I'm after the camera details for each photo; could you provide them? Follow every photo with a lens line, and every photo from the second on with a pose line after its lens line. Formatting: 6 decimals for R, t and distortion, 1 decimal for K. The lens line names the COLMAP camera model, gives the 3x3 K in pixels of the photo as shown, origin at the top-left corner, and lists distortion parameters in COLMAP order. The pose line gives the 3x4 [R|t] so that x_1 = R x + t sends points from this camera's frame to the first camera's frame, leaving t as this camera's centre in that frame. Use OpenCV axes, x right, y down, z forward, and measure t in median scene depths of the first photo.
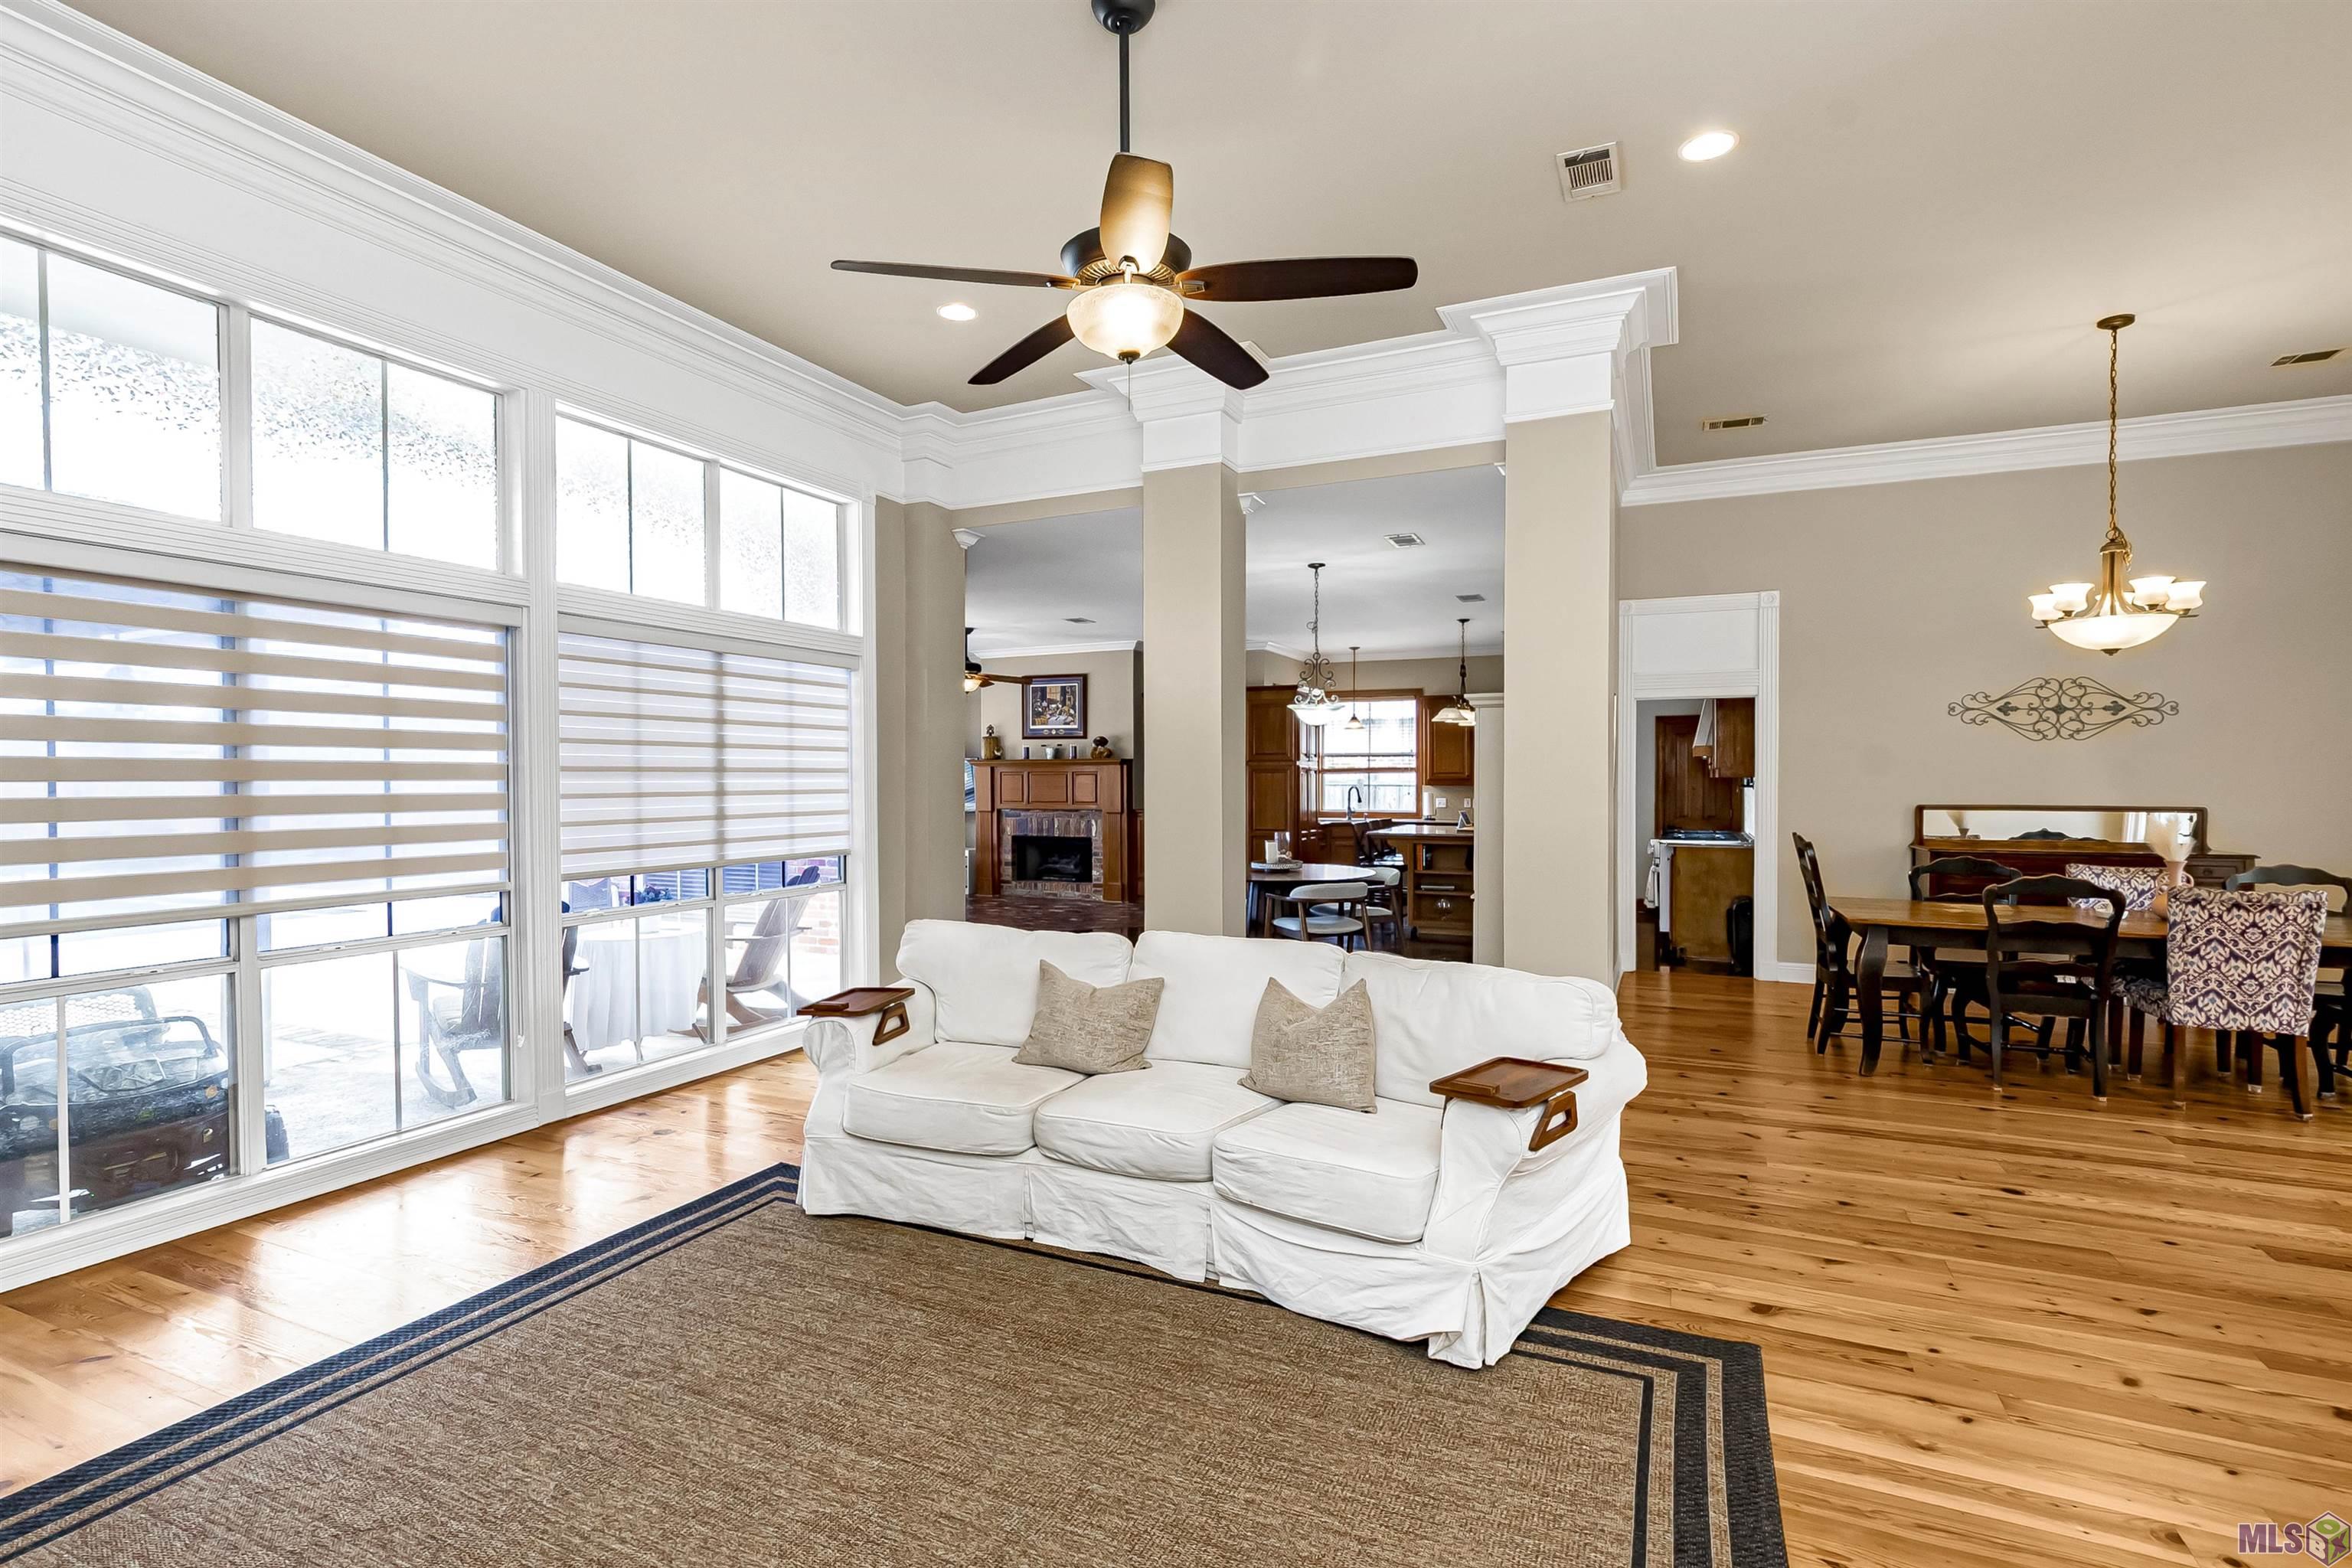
lens RADIAL K [[1063.4, 0, 1174.0], [0, 1063.4, 787.6], [0, 0, 1]] dist [0.001889, -0.000342]
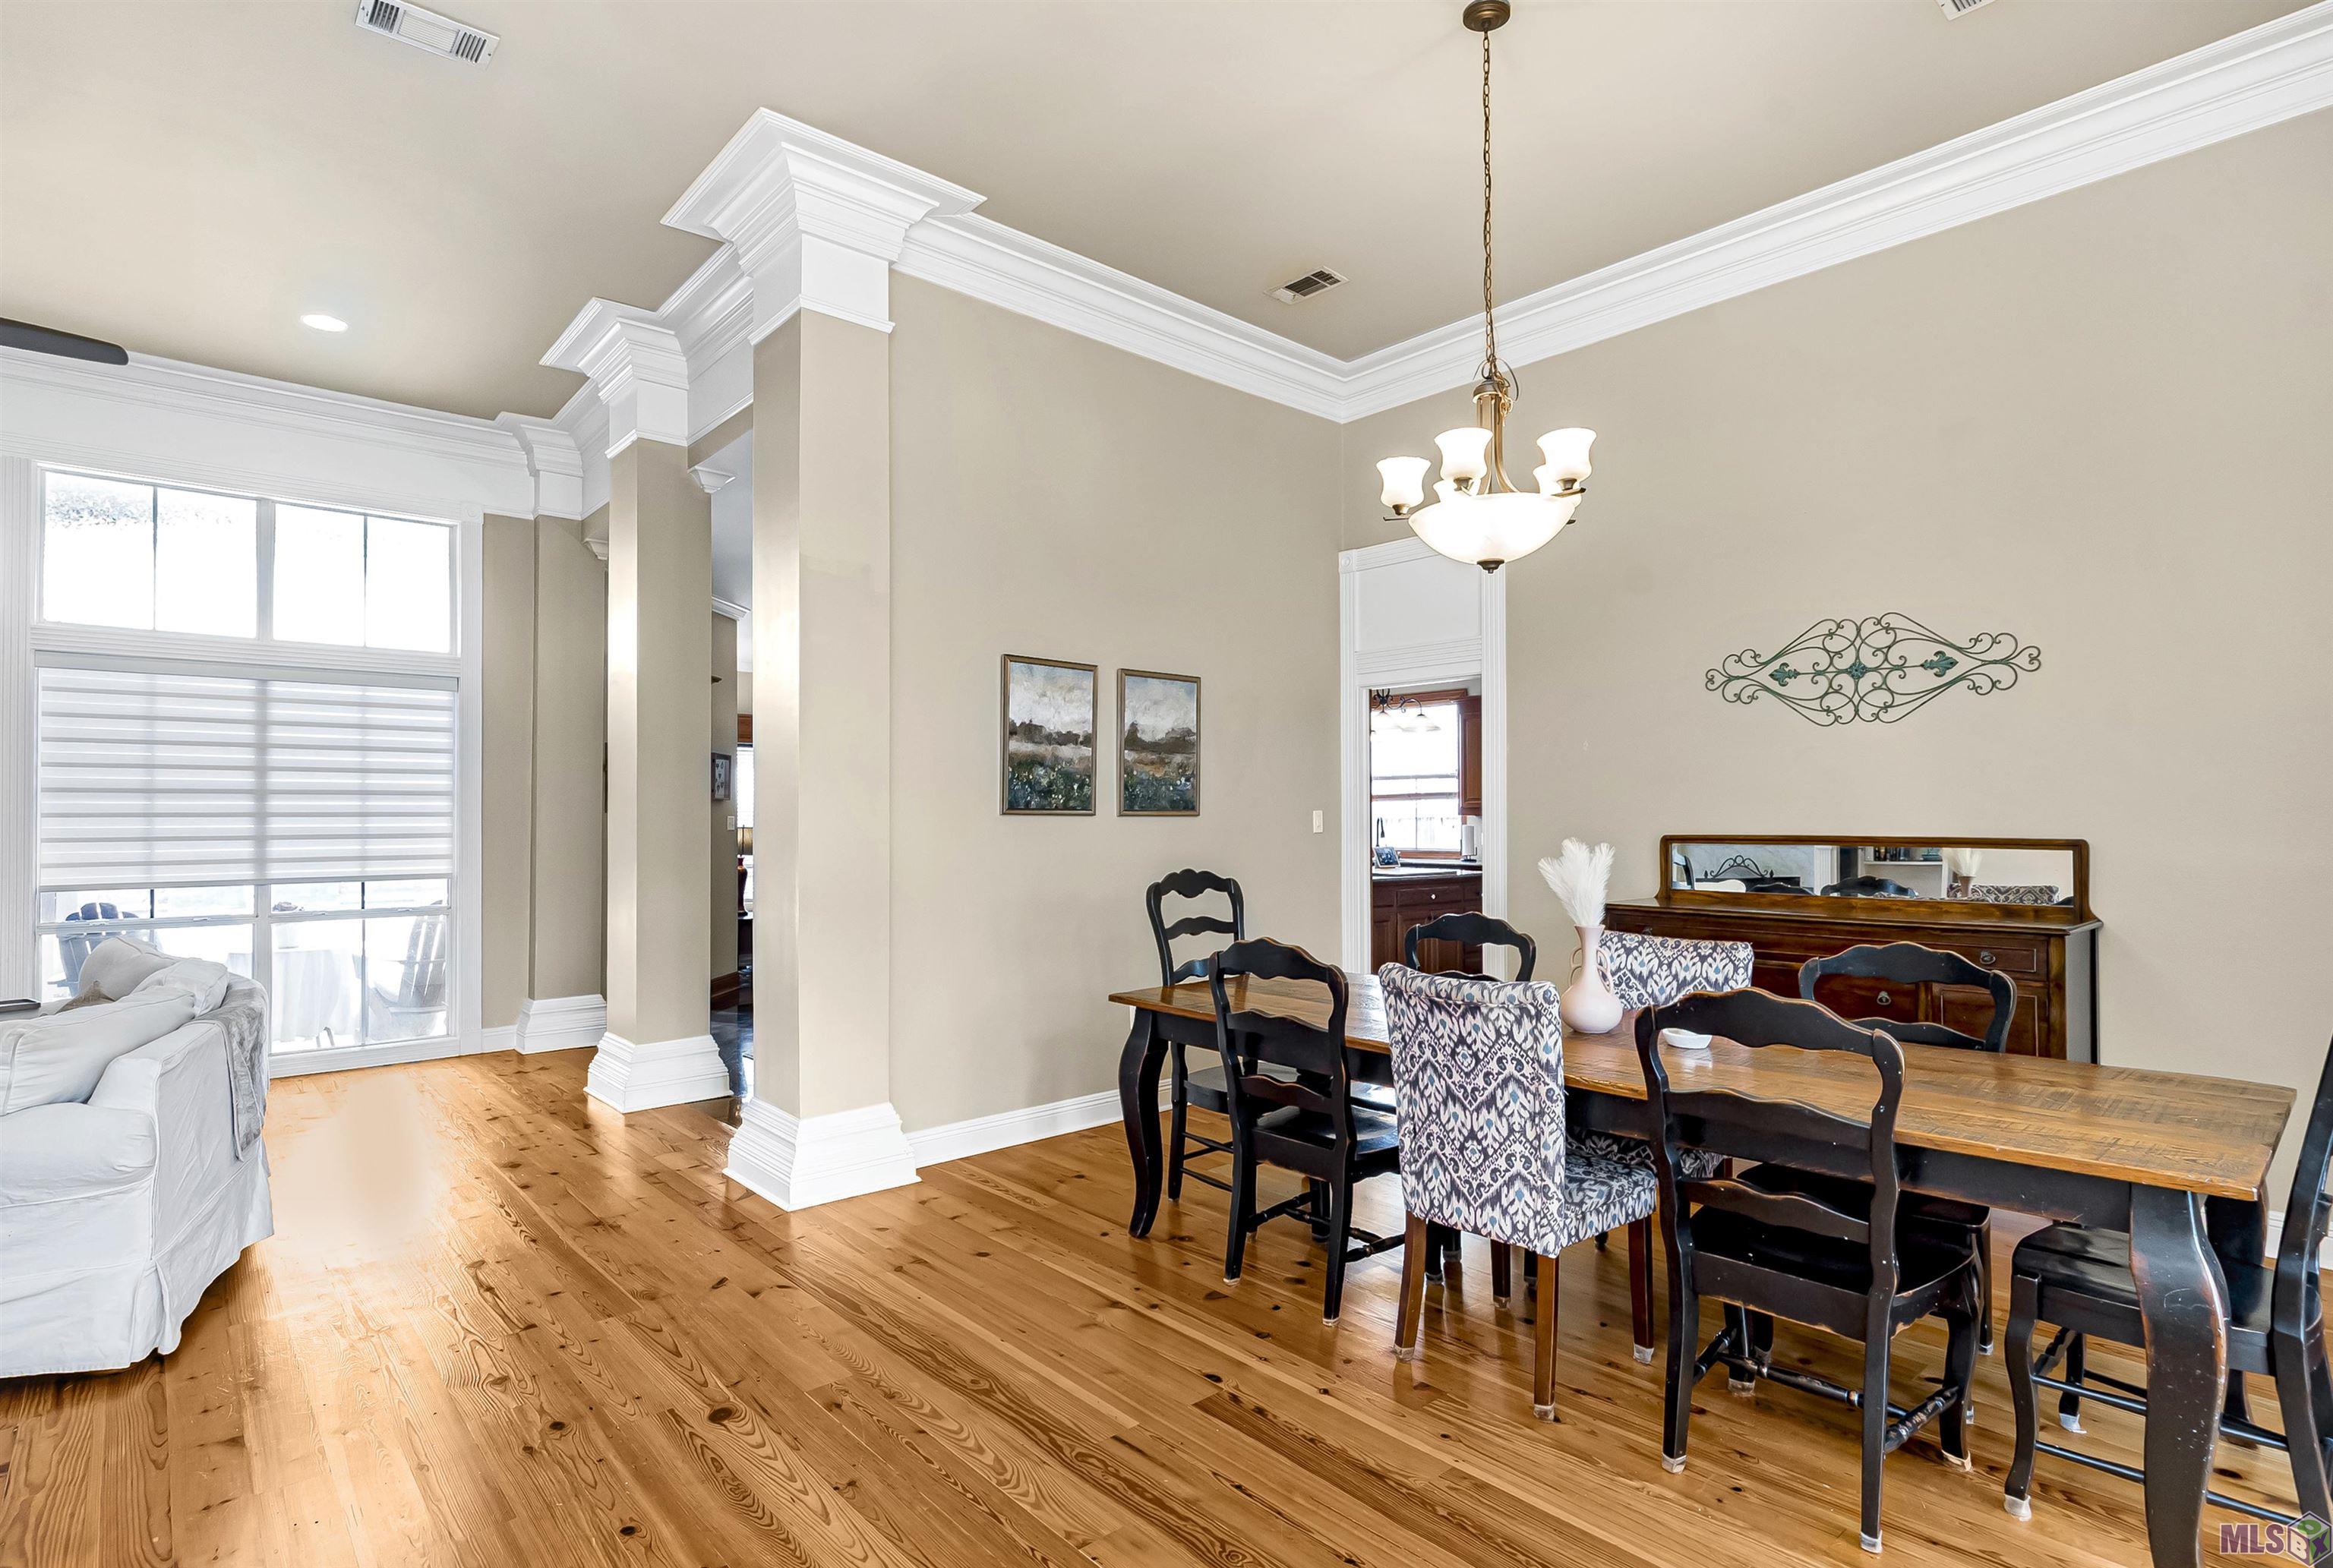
lens RADIAL K [[1203.9, 0, 1167.9], [0, 1203.9, 800.0], [0, 0, 1]] dist [-0.003997, -0.000616]
pose [[0.914311, -0.006471, -0.404960, 0.855824], [-0.002880, 0.999743, -0.022478, 0.014786], [0.405002, 0.021718, 0.914058, 0.280321]]
